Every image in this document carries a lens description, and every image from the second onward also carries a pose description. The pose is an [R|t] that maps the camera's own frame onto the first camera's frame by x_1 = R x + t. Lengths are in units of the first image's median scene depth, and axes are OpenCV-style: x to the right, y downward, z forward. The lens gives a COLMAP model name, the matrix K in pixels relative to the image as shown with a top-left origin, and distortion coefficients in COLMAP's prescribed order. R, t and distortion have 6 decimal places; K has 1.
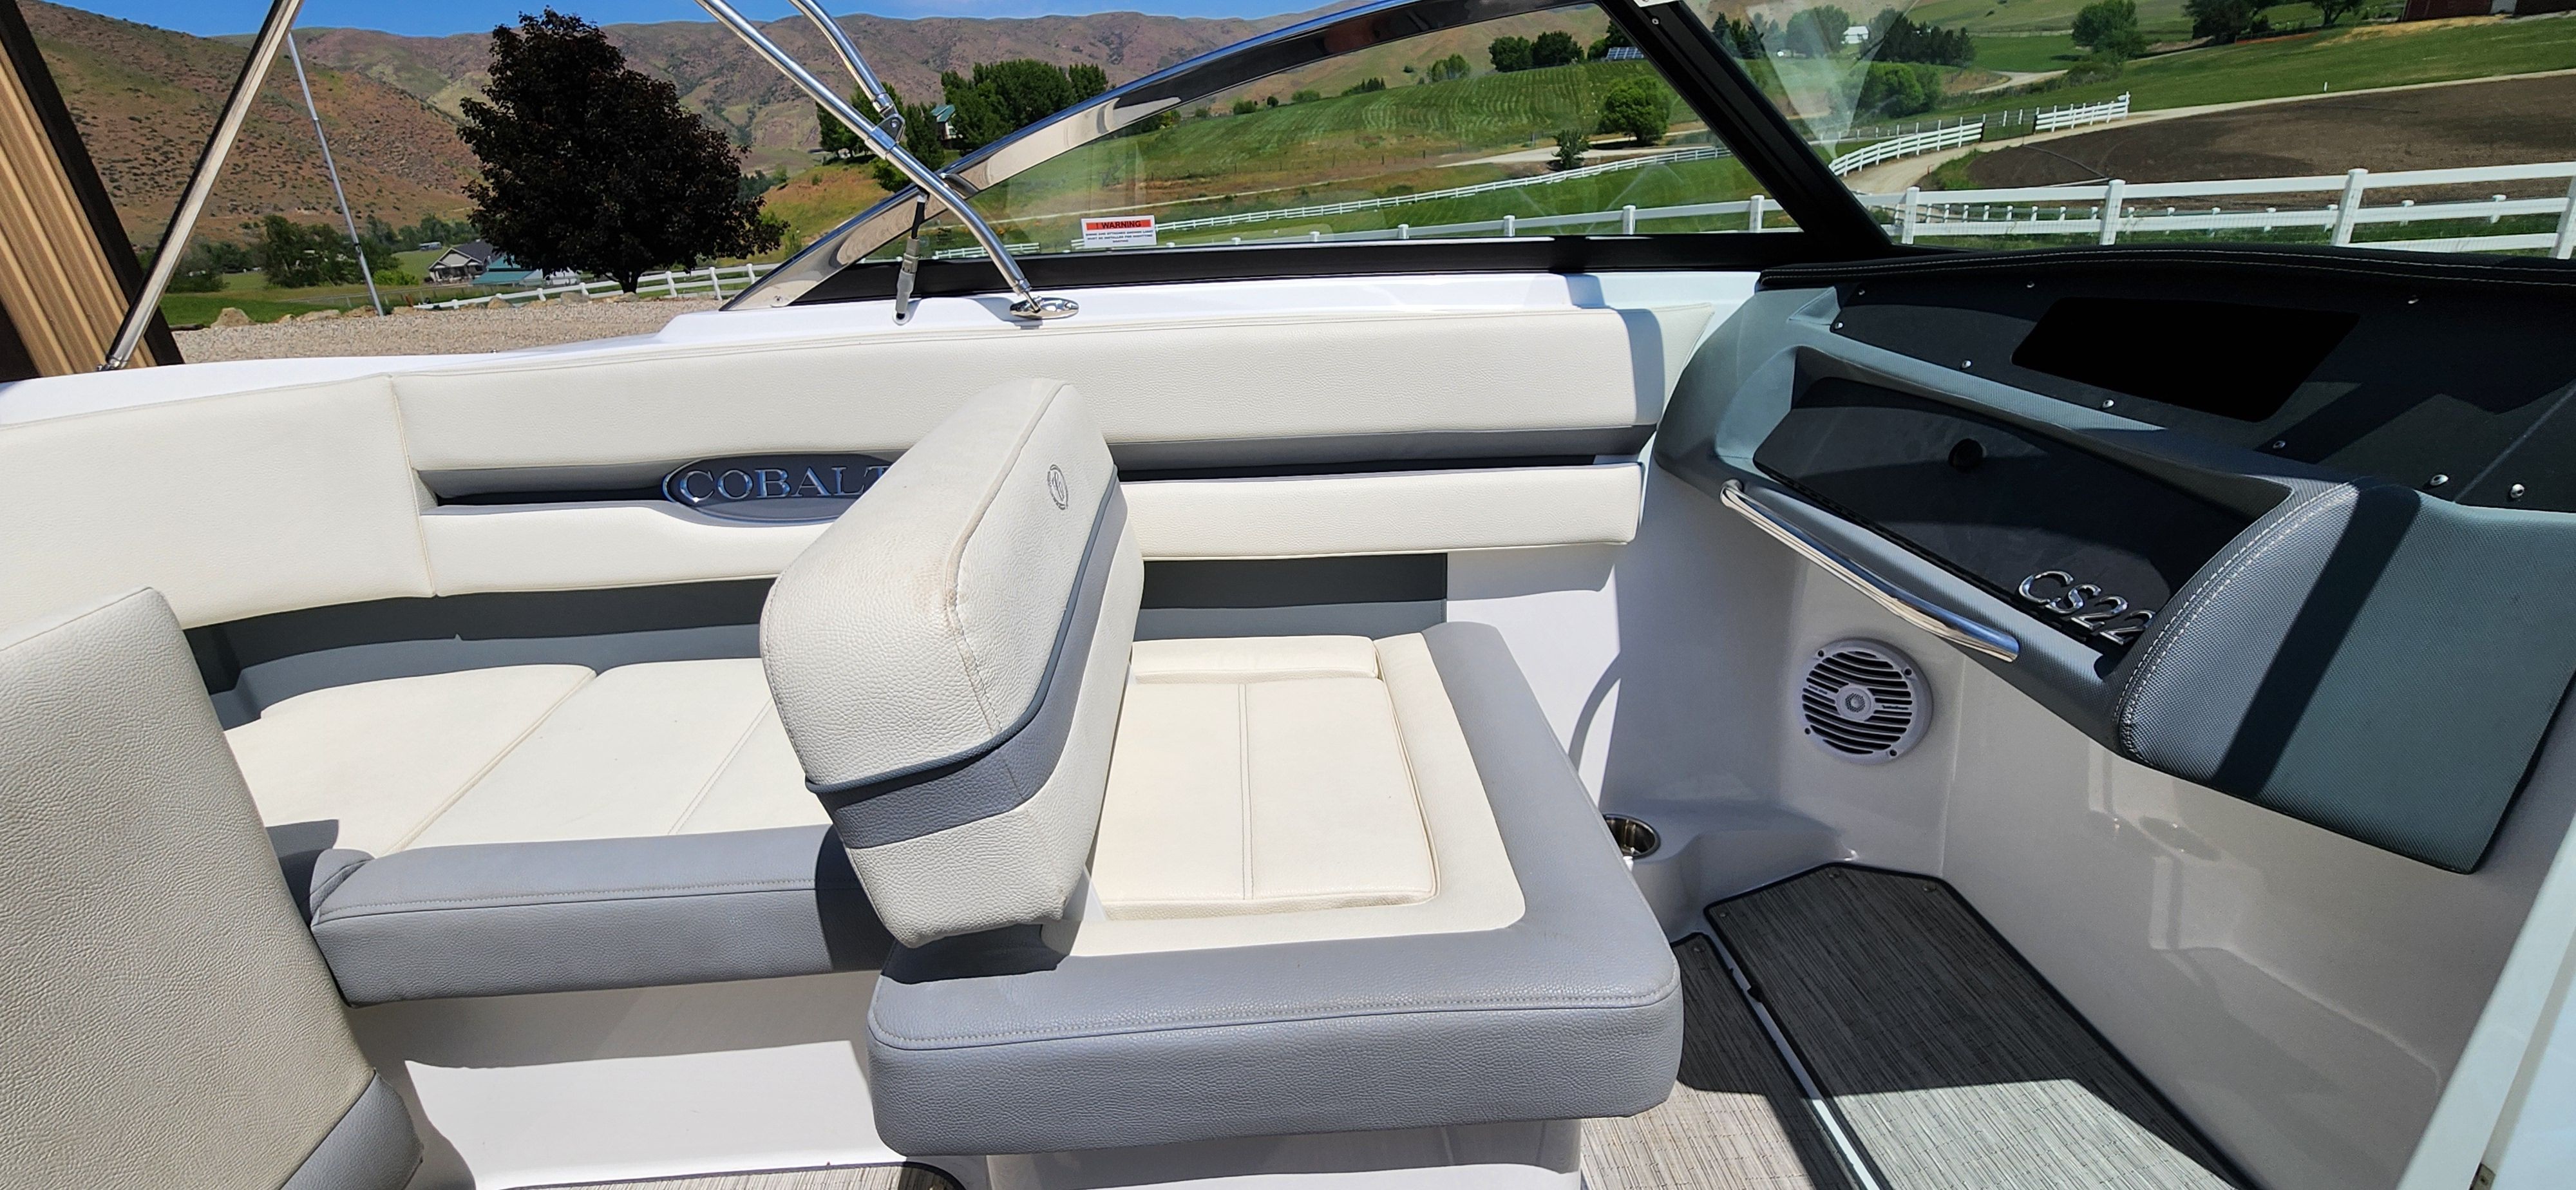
lens RADIAL K [[1152.9, 0, 1274.7], [0, 1152.9, 597.1], [0, 0, 1]] dist [0.000216, 0.000617]
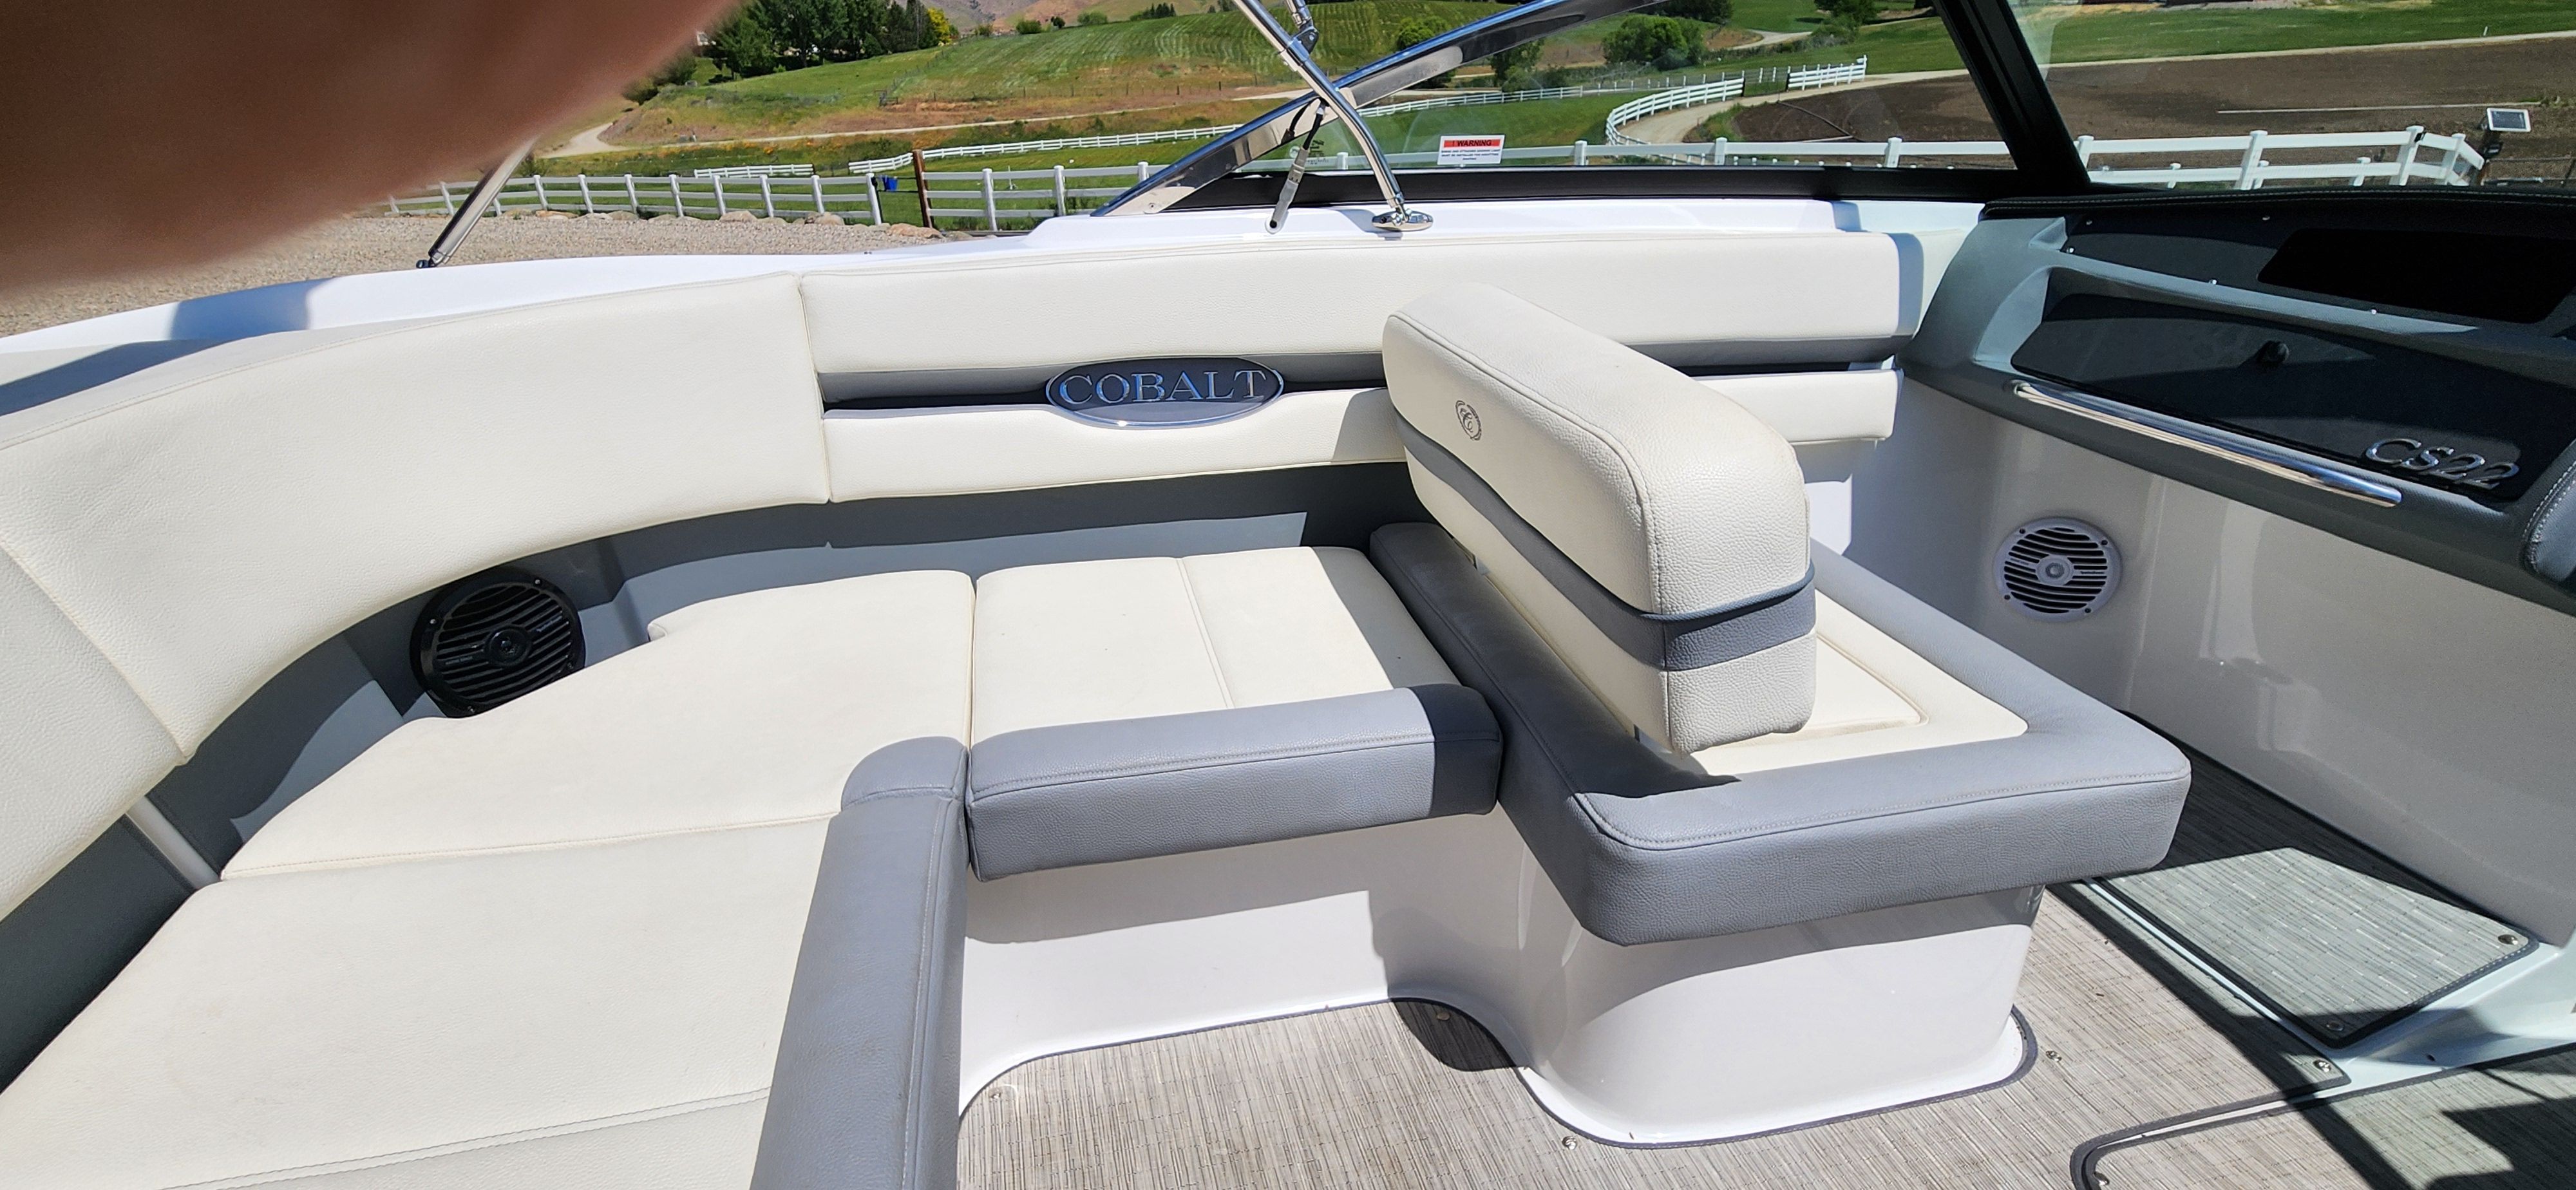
lens RADIAL K [[1152.9, 0, 1278.2], [0, 1152.9, 600.6], [0, 0, 1]] dist [0.000216, 0.000617]
pose [[0.984372, -0.033213, 0.172944, -0.506927], [0.023727, 0.998113, 0.056629, 0.035830], [-0.174498, -0.051640, 0.983302, -0.040934]]
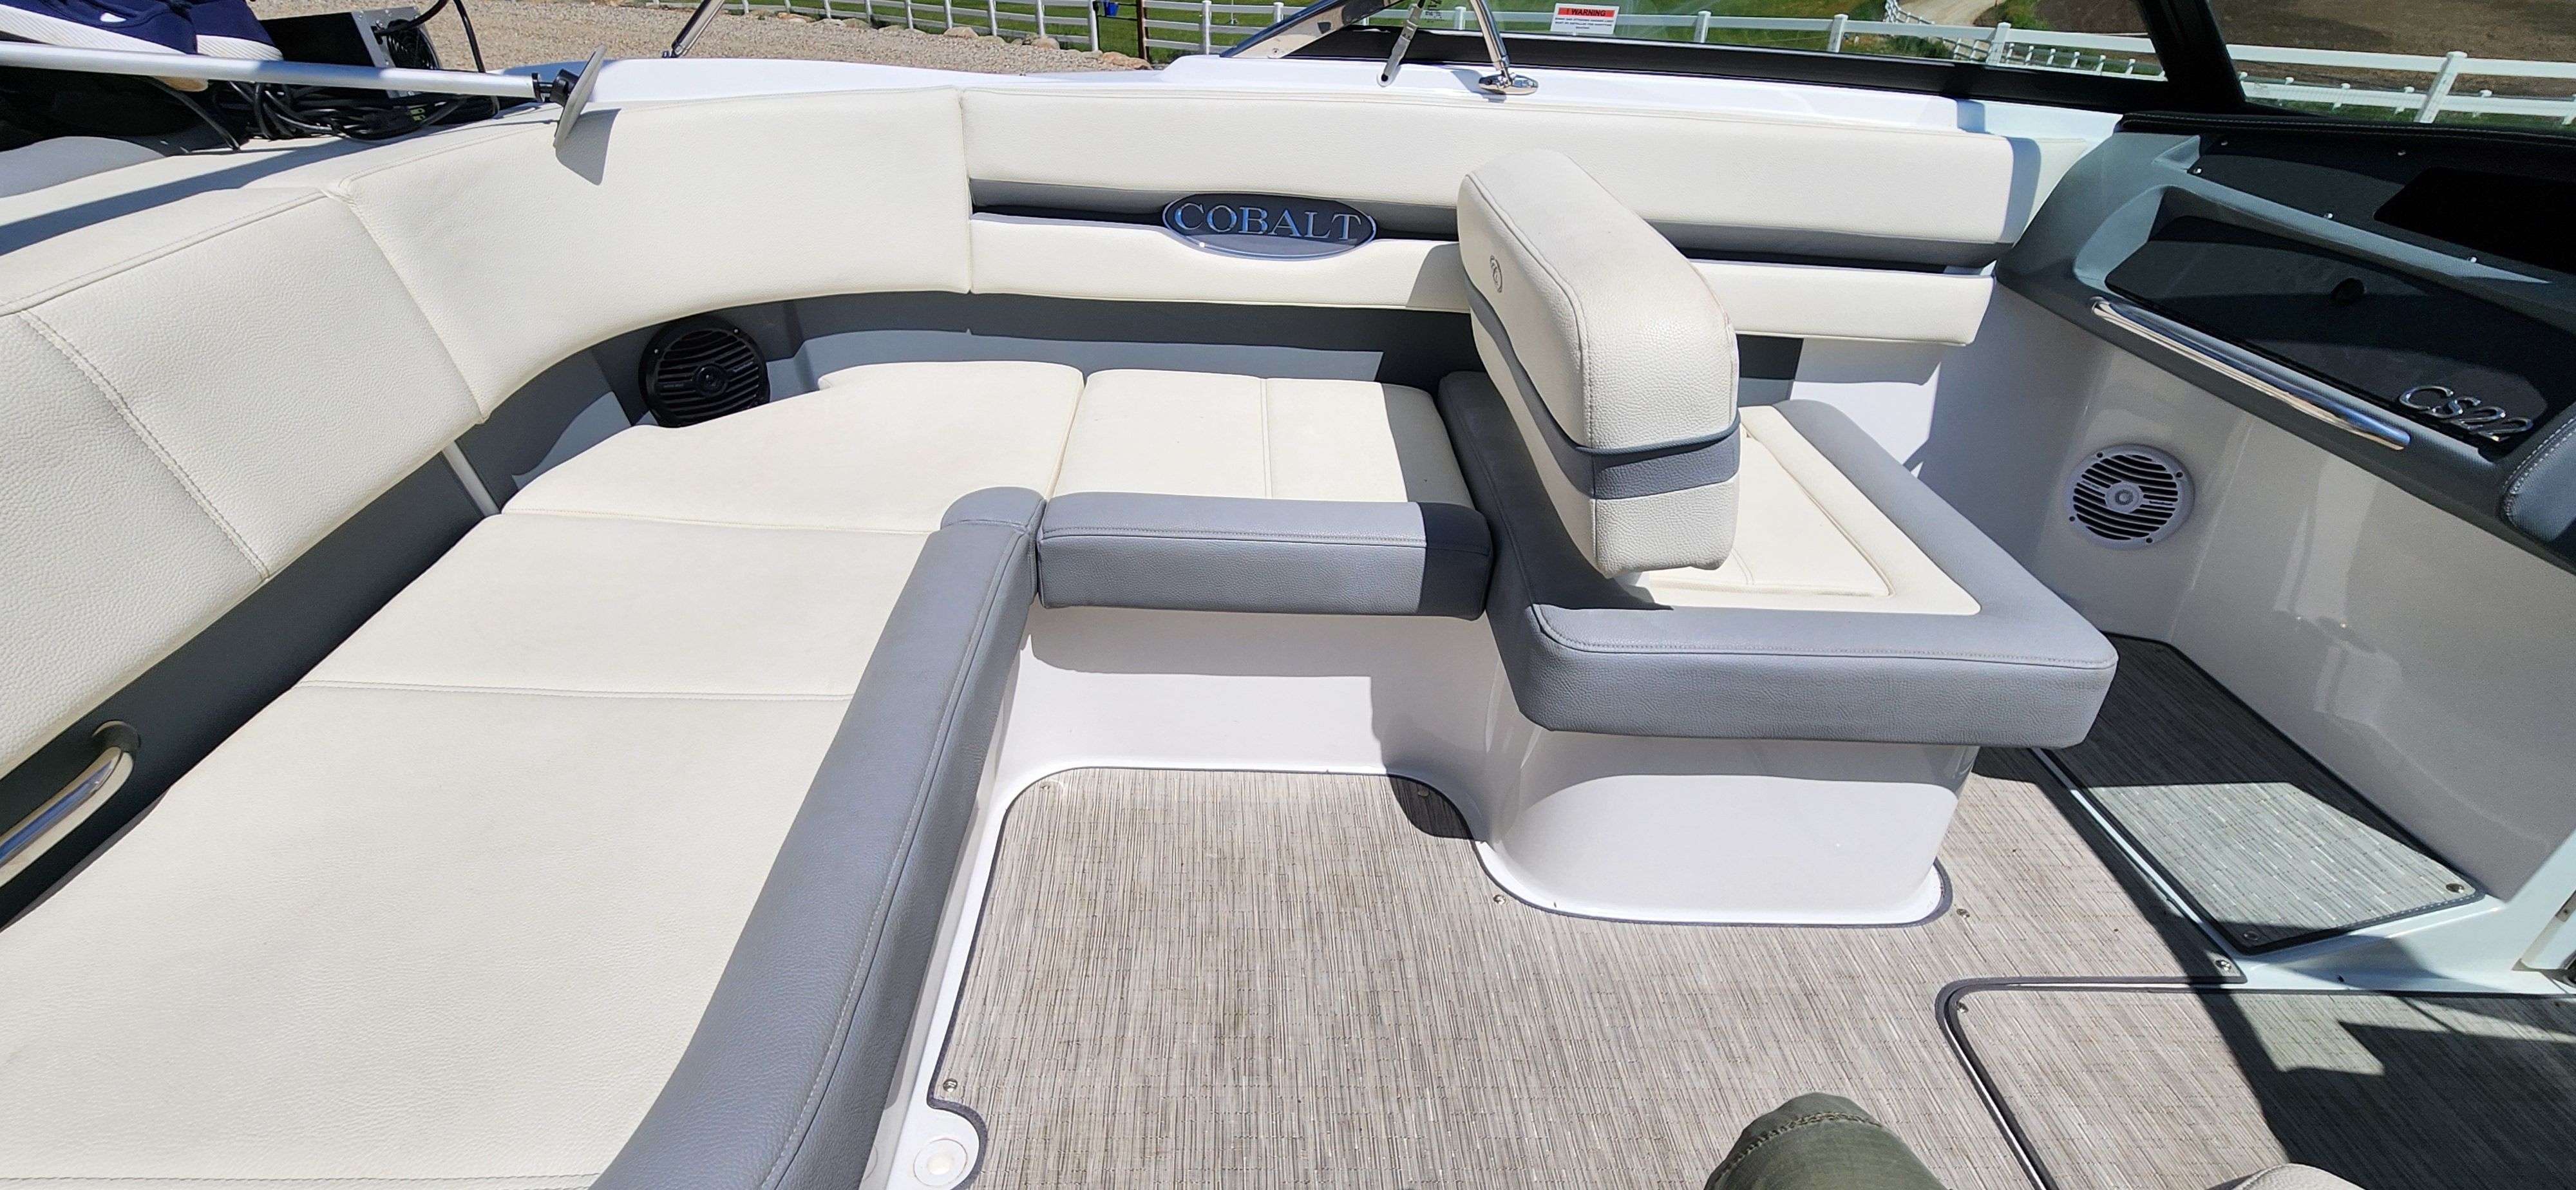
lens RADIAL K [[1152.9, 0, 1275.2], [0, 1152.9, 600.1], [0, 0, 1]] dist [0.000216, 0.000617]
pose [[0.995502, 0.088198, 0.034594, -0.421627], [-0.092878, 0.980582, 0.172722, 0.071748], [-0.018688, -0.175158, 0.984363, -0.197121]]
